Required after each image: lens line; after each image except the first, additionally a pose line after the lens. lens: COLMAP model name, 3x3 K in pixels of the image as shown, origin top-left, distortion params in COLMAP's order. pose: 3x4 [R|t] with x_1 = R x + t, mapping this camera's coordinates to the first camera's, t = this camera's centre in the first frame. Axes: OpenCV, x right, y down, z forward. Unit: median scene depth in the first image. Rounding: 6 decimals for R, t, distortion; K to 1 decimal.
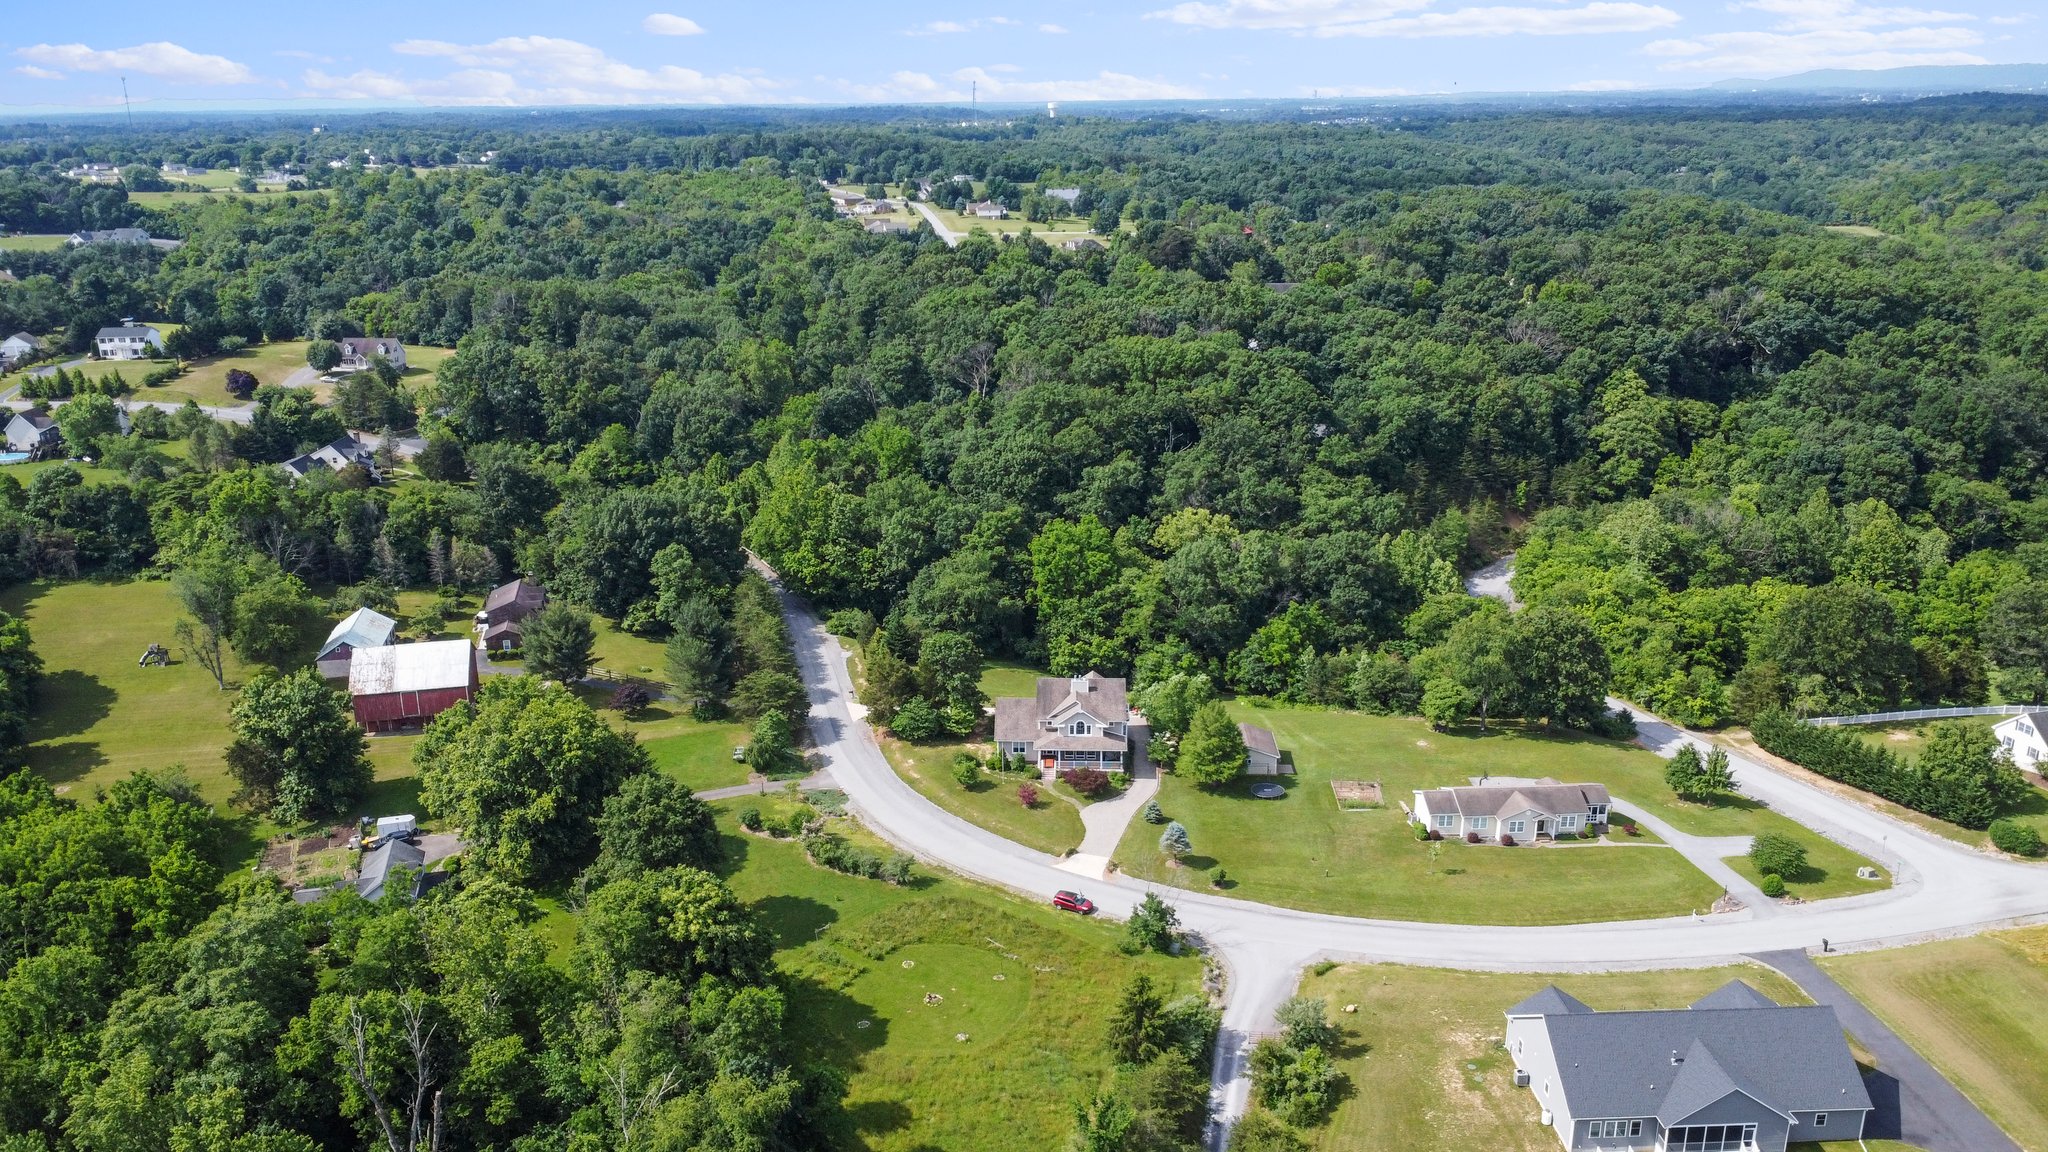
lens RADIAL K [[1541.8, 0, 1005.7], [0, 1541.8, 575.1], [0, 0, 1]] dist [0.010600, 0.002435]
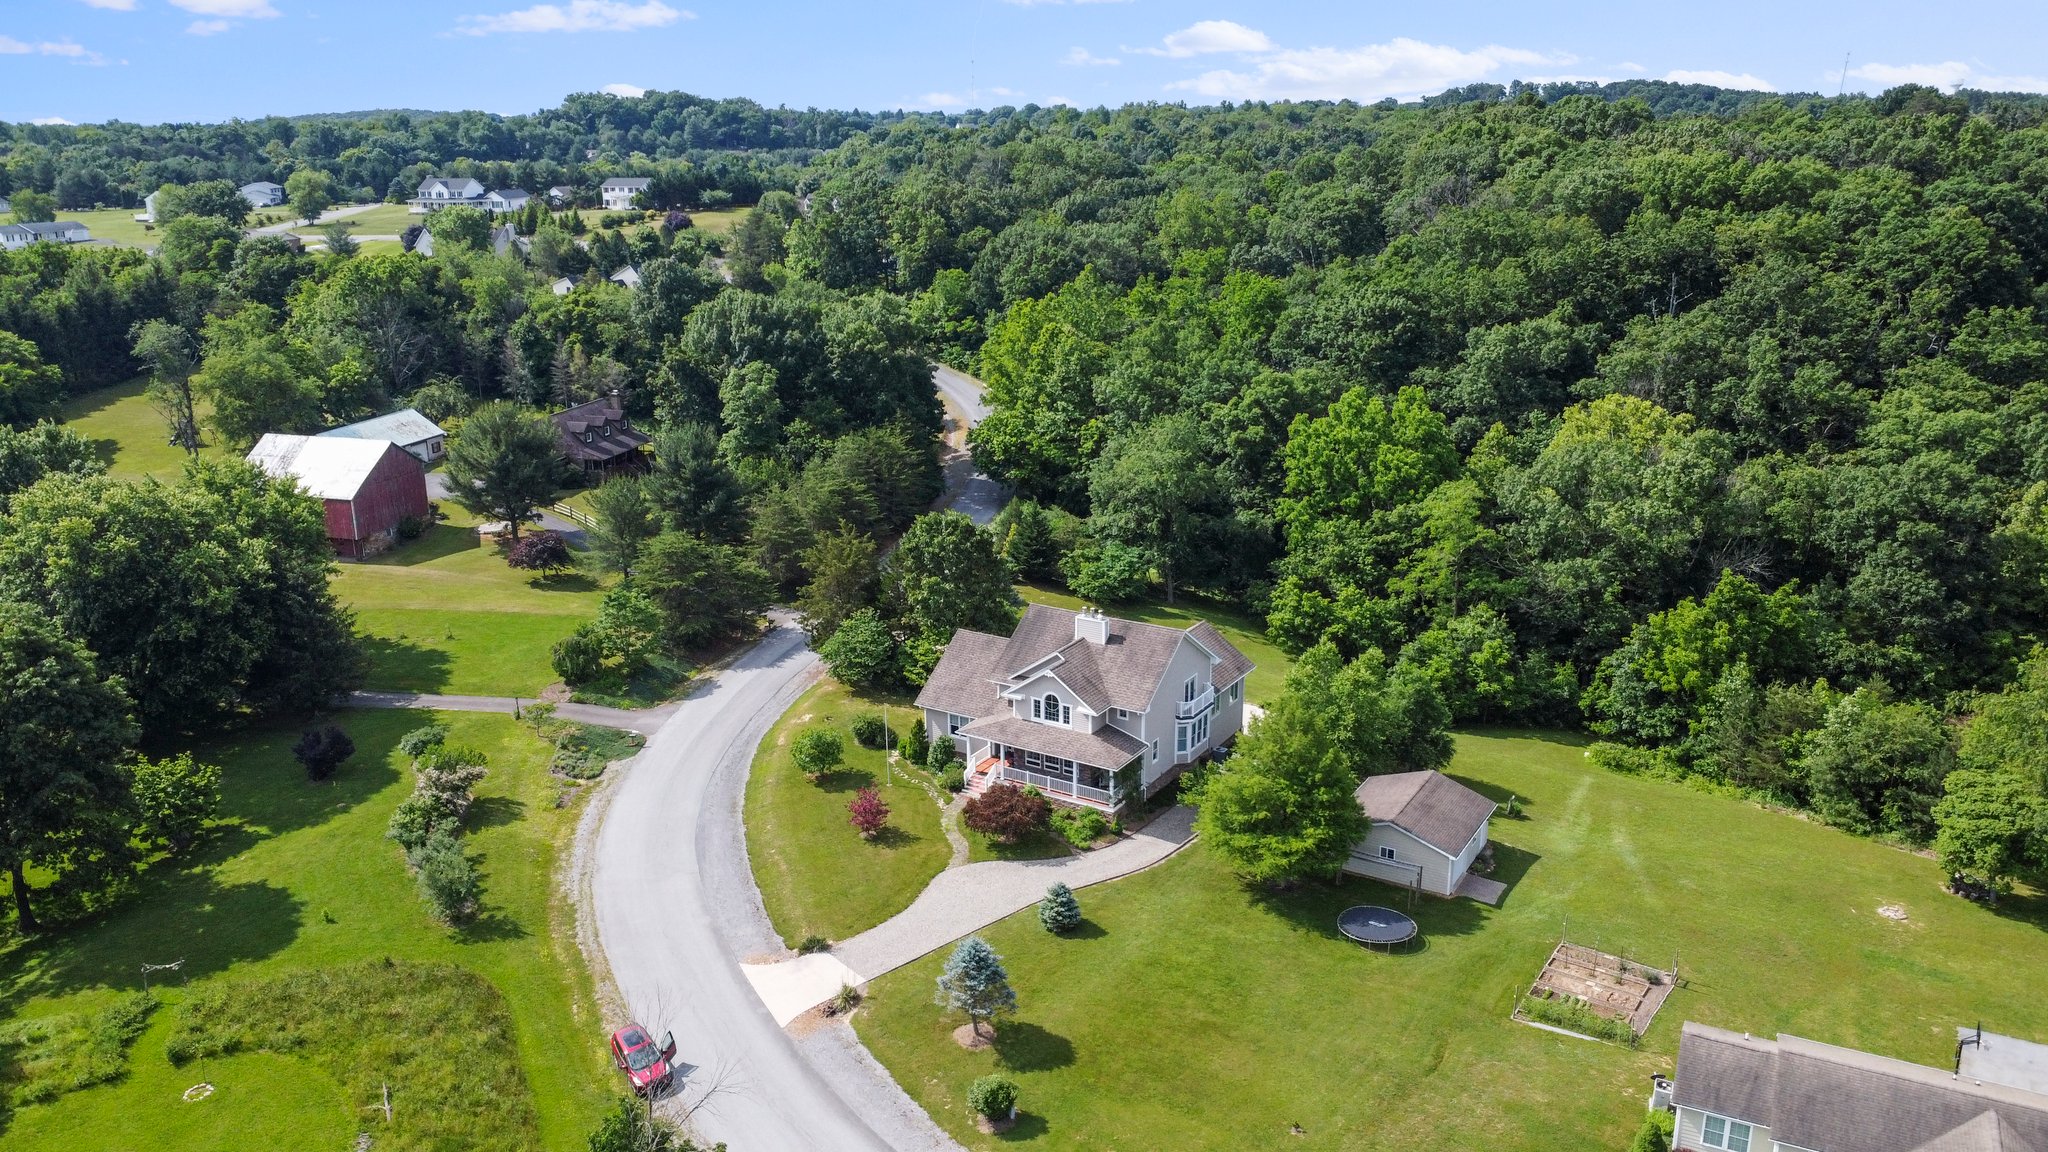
lens RADIAL K [[1541.8, 0, 1005.7], [0, 1541.8, 575.1], [0, 0, 1]] dist [0.010600, 0.002435]
pose [[0.870151, 0.140664, -0.472282, 0.215863], [-0.142150, 0.989303, 0.032750, 0.035196], [0.471837, 0.038637, 0.880839, 0.456857]]
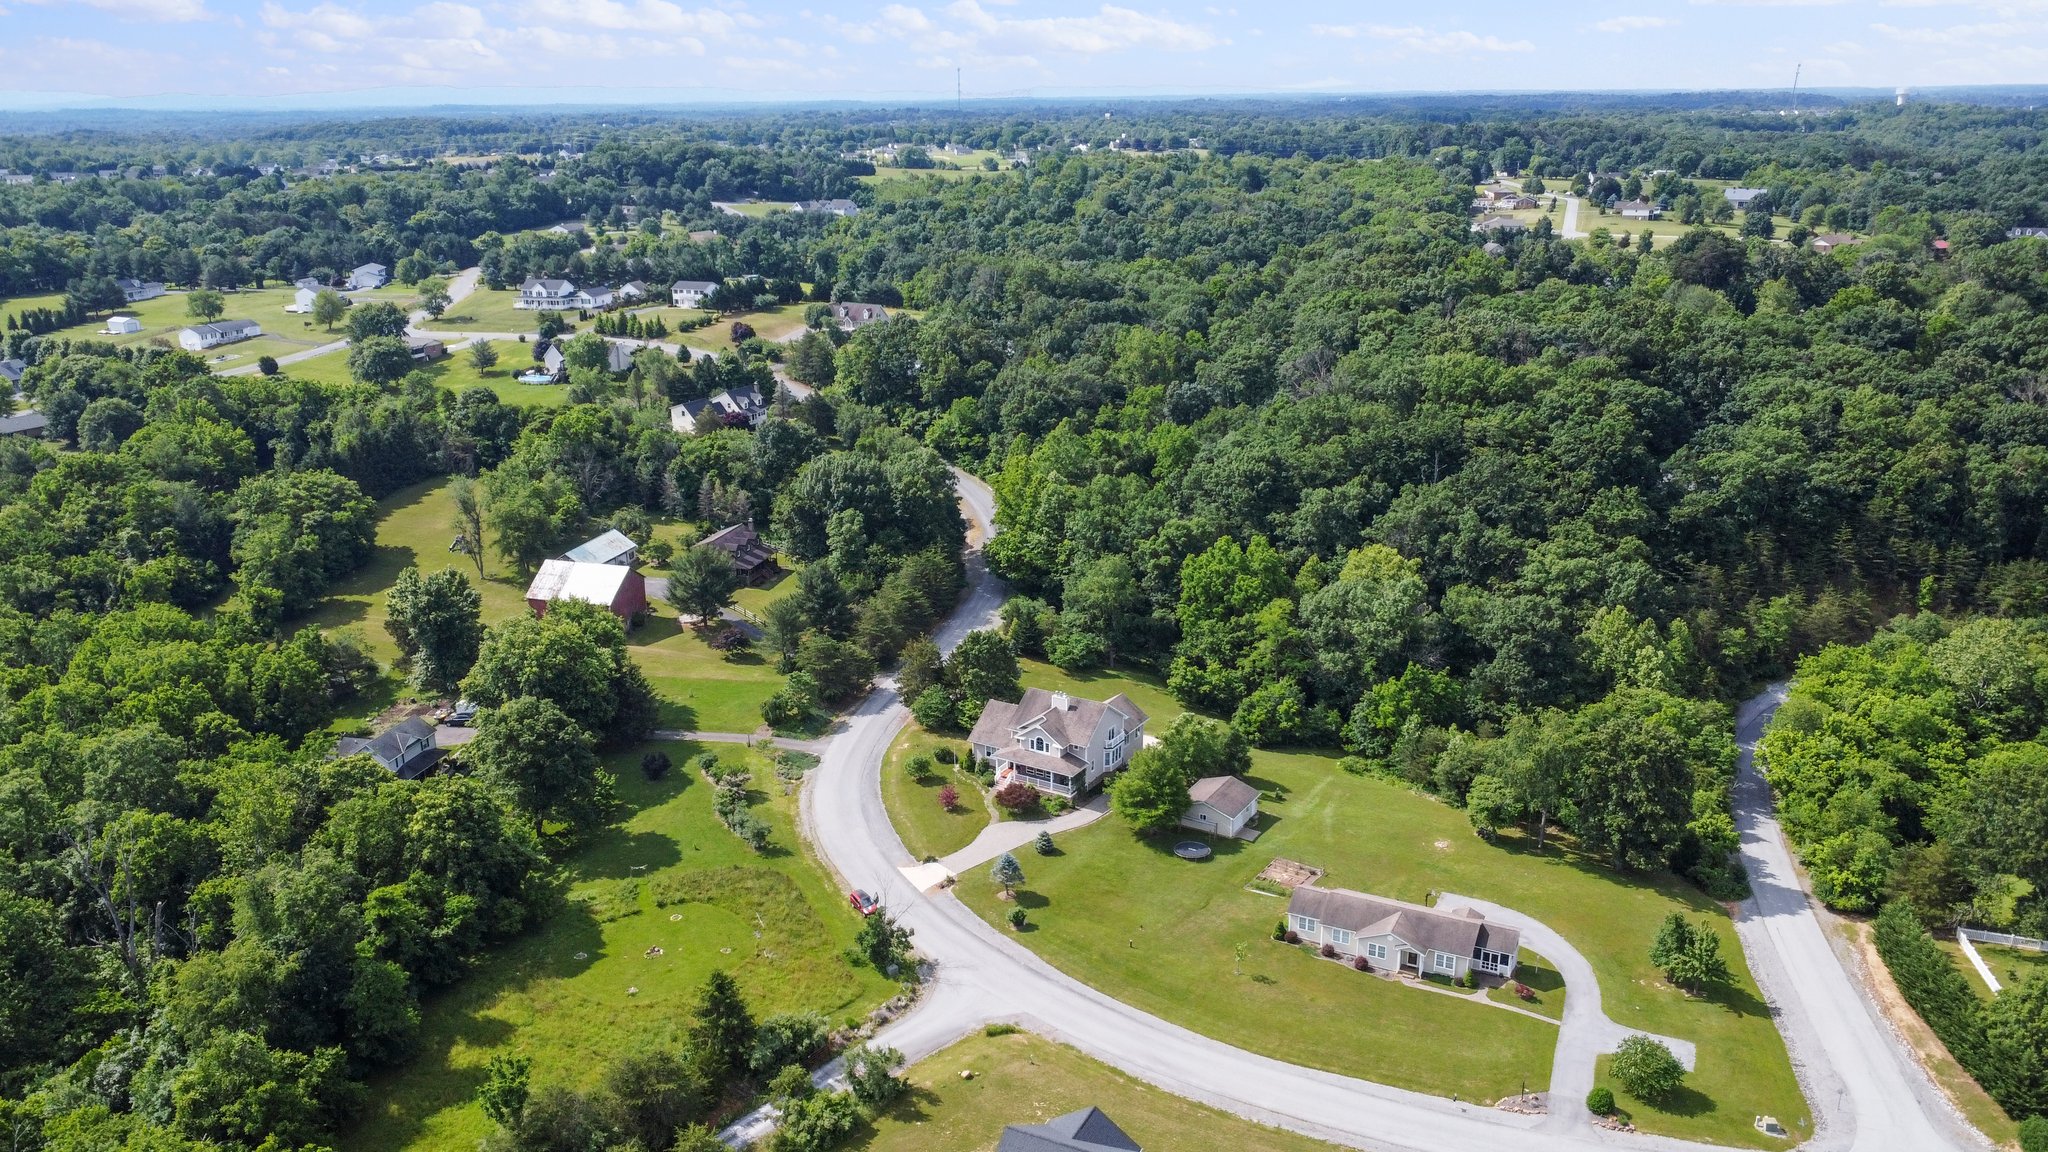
lens RADIAL K [[1541.8, 0, 1005.7], [0, 1541.8, 575.1], [0, 0, 1]] dist [0.010600, 0.002435]
pose [[0.875267, 0.146464, -0.460929, 0.378127], [-0.142670, 0.988823, 0.043288, -0.036784], [0.462117, 0.027872, 0.886381, 0.105613]]
